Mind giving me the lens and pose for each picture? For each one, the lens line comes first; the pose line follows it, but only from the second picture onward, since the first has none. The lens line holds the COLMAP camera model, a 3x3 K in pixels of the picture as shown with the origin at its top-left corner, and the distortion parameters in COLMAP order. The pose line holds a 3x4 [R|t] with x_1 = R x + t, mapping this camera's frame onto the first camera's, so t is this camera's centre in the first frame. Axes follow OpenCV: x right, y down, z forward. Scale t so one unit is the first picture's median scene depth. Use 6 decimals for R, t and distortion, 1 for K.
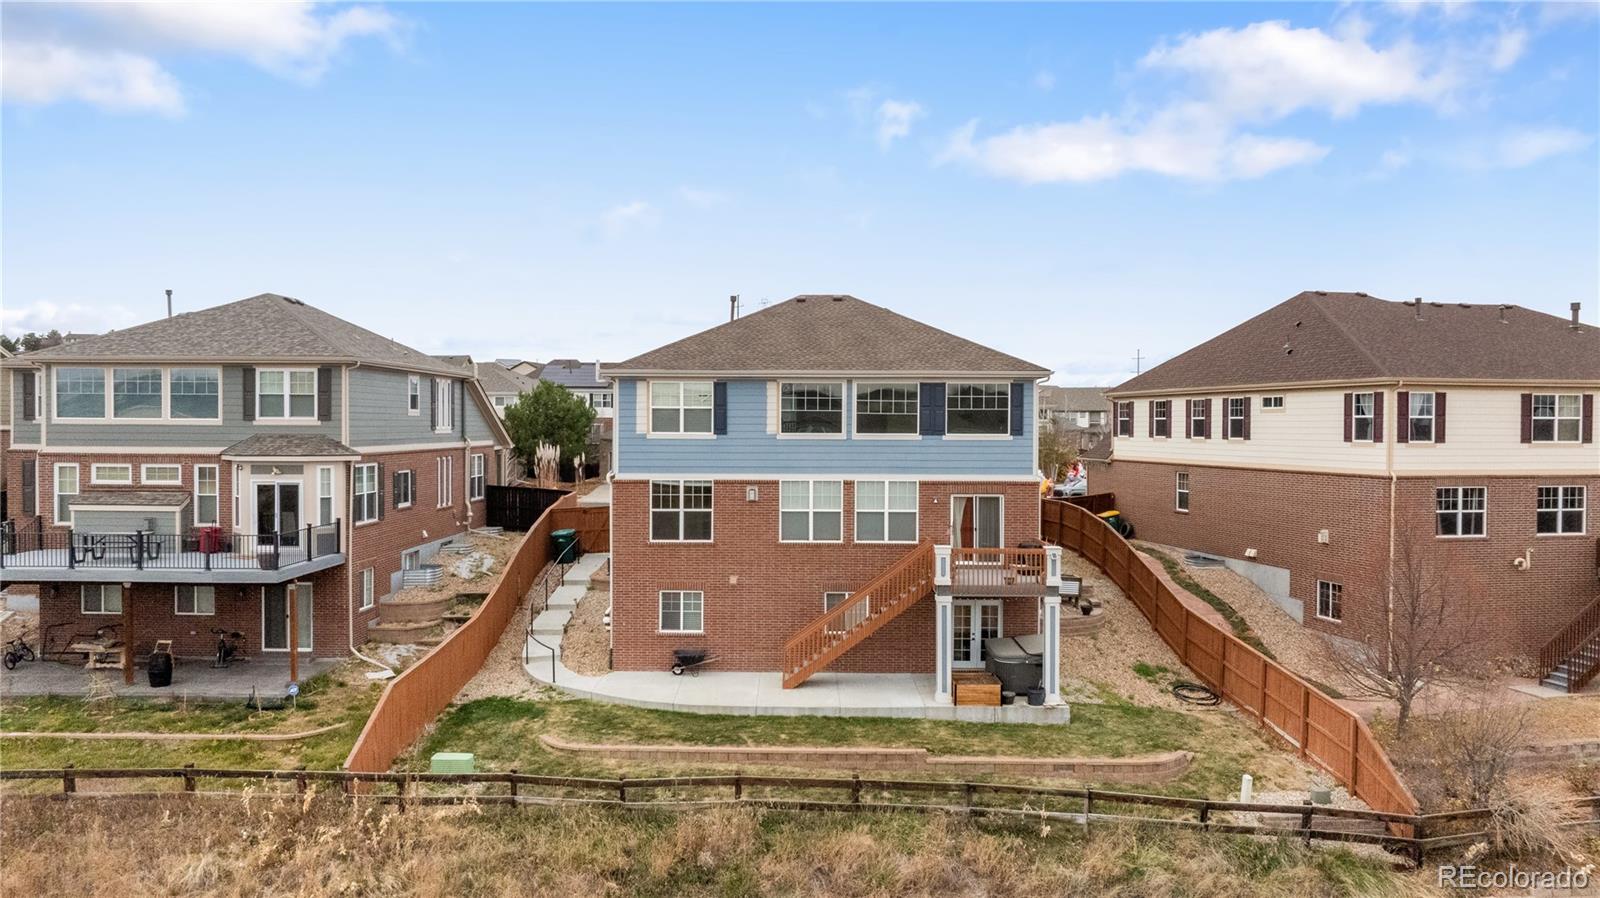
lens RADIAL K [[1135.7, 0, 800.0], [0, 1135.7, 449.0], [0, 0, 1]] dist [-0.023290, -0.003687]
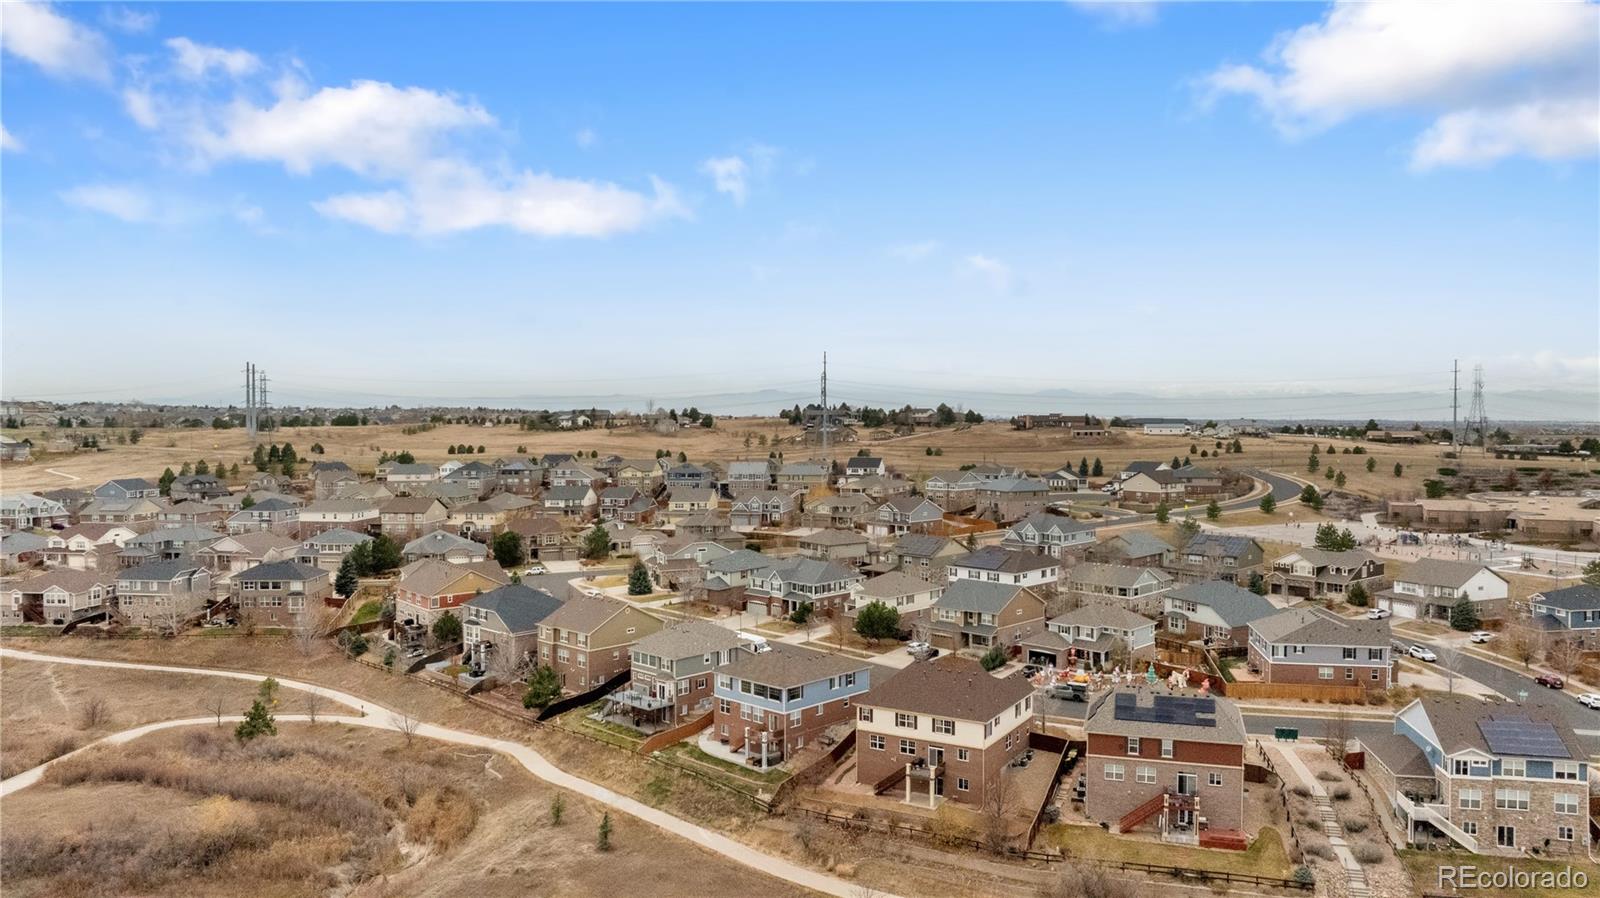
lens RADIAL K [[1135.7, 0, 800.0], [0, 1135.7, 449.0], [0, 0, 1]] dist [-0.023290, -0.003687]
pose [[0.734392, 0.017114, -0.678510, 2.899272], [-0.007477, 0.999825, 0.017126, -0.961431], [0.678685, -0.007504, 0.734391, -1.870437]]
